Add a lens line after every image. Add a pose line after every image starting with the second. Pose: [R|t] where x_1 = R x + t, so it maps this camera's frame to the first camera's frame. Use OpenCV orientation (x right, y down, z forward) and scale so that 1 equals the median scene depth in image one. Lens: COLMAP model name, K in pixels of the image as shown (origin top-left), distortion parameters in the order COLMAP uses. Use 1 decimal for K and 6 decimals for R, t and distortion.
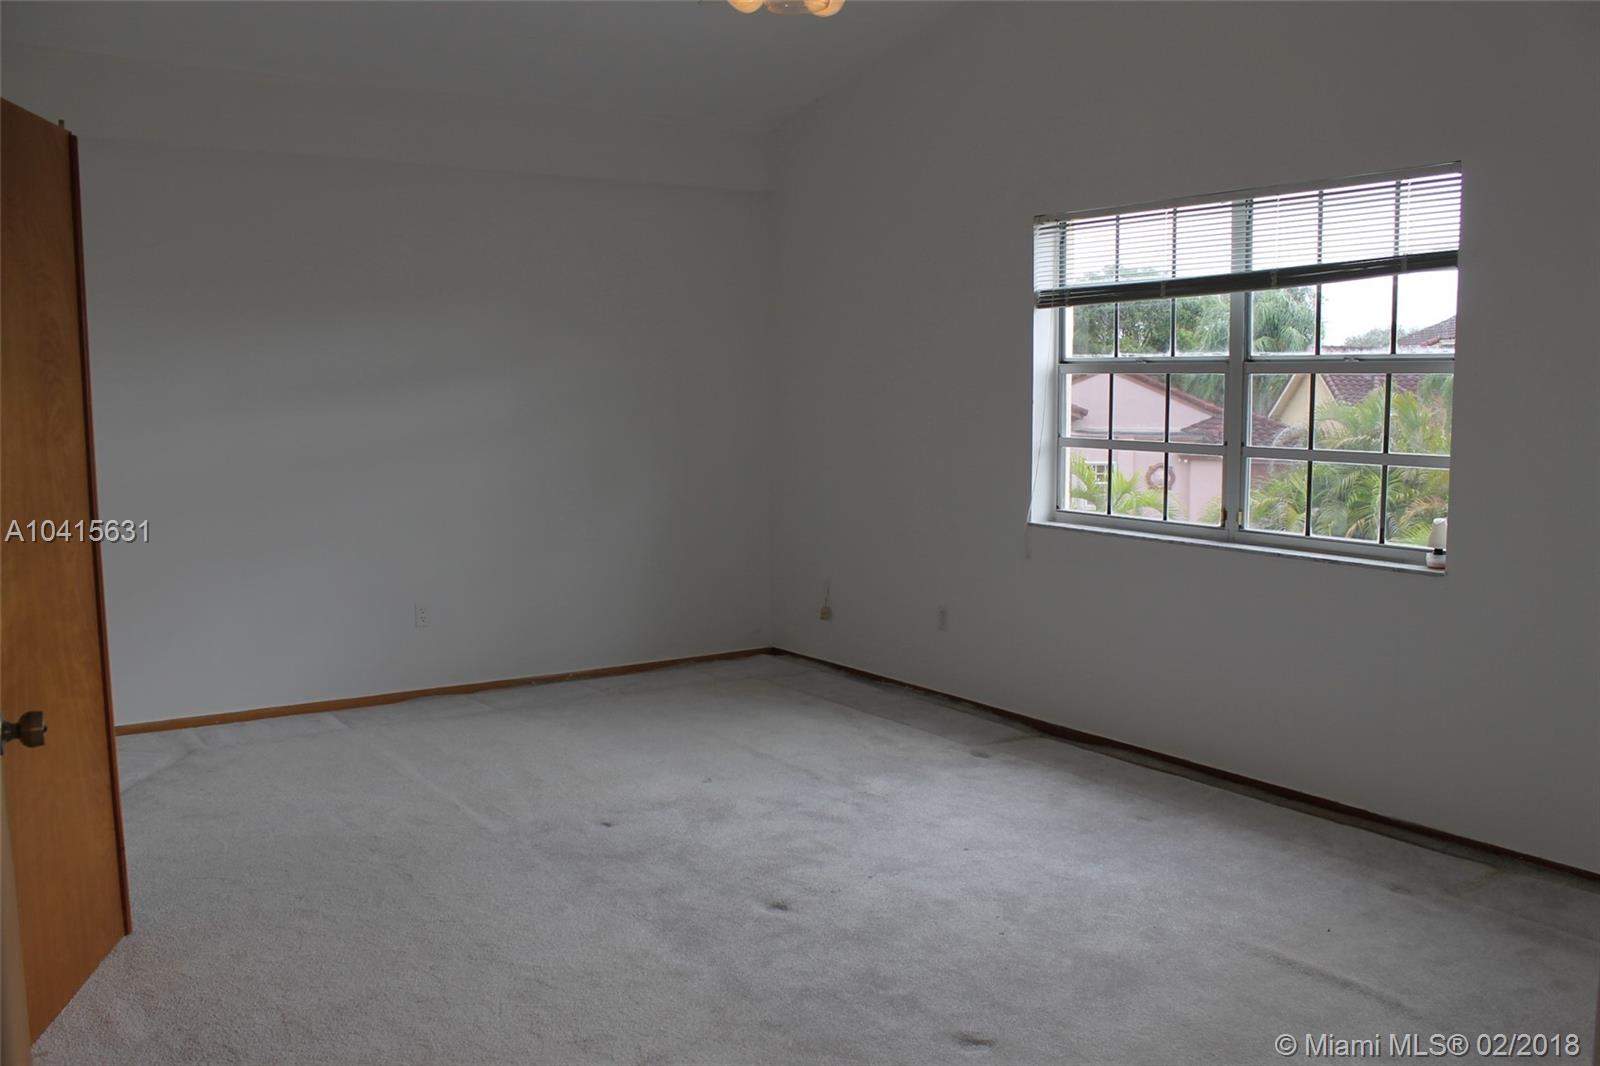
lens RADIAL K [[1366.1, 0, 807.7], [0, 1366.1, 545.0], [0, 0, 1]] dist [-0.159051, 0.146606]
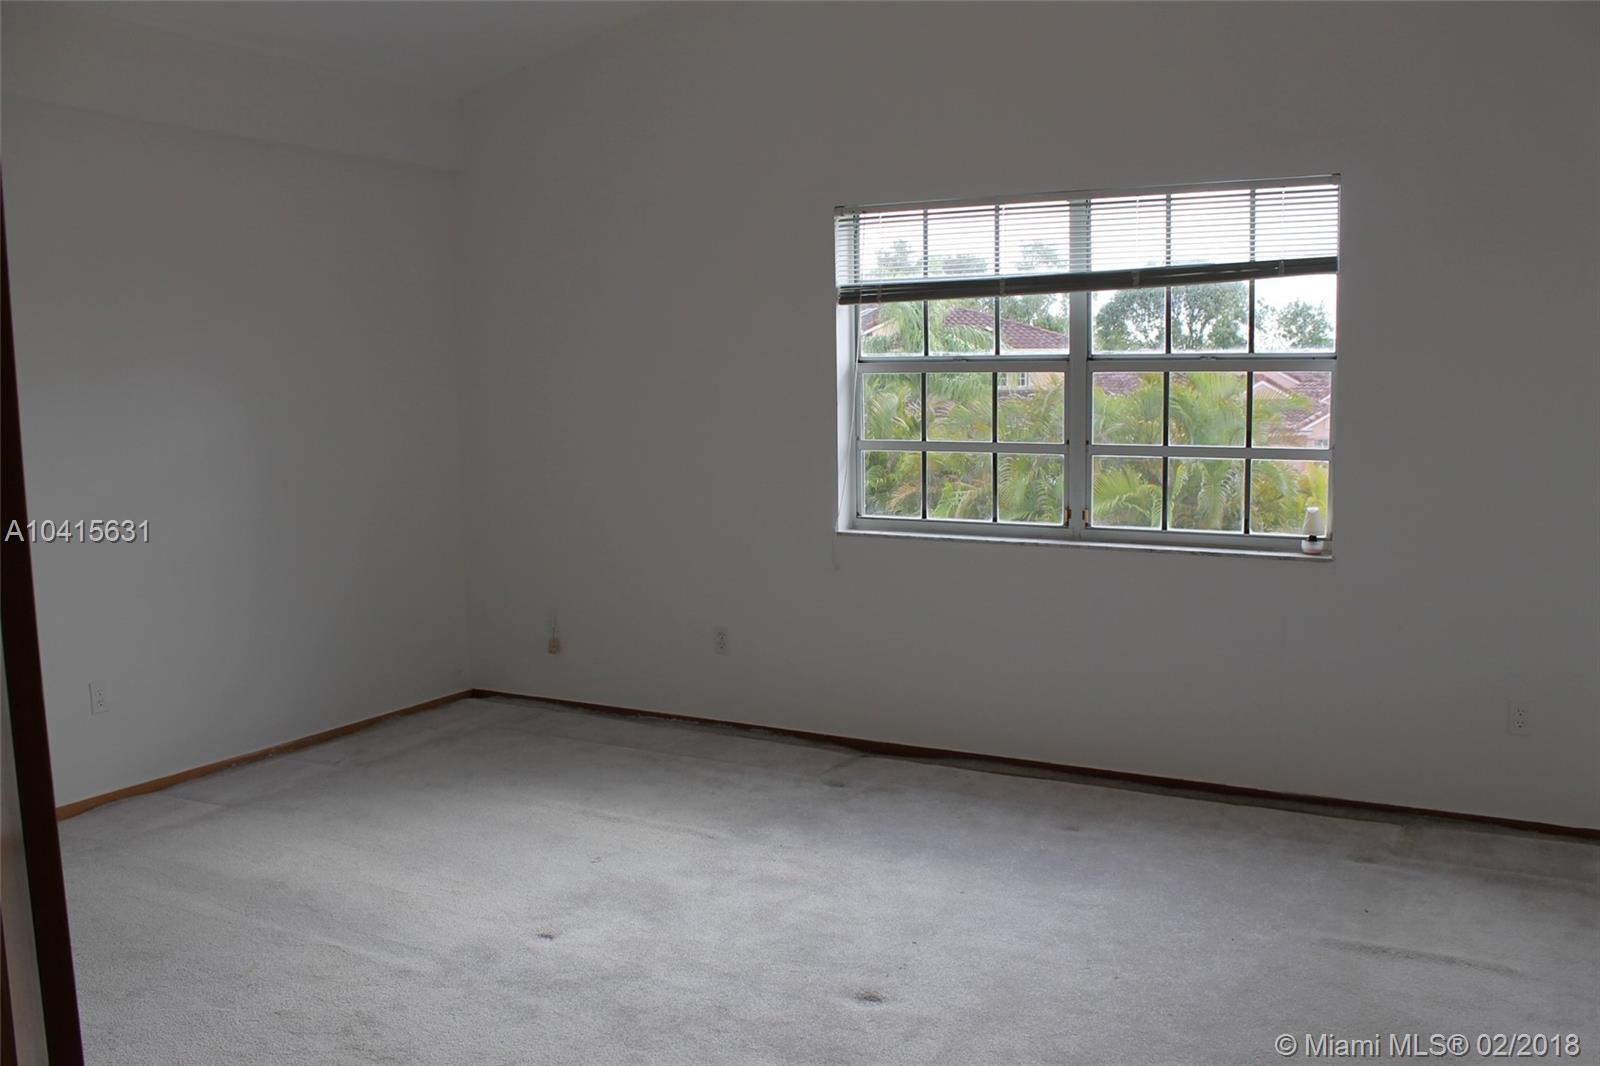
lens RADIAL K [[1366.1, 0, 796.1], [0, 1366.1, 531.1], [0, 0, 1]] dist [-0.159051, 0.146606]
pose [[0.898299, -0.059340, 0.435359, -0.324003], [0.062300, 0.998029, 0.007486, -0.030718], [-0.434945, 0.020399, 0.900226, 0.187389]]
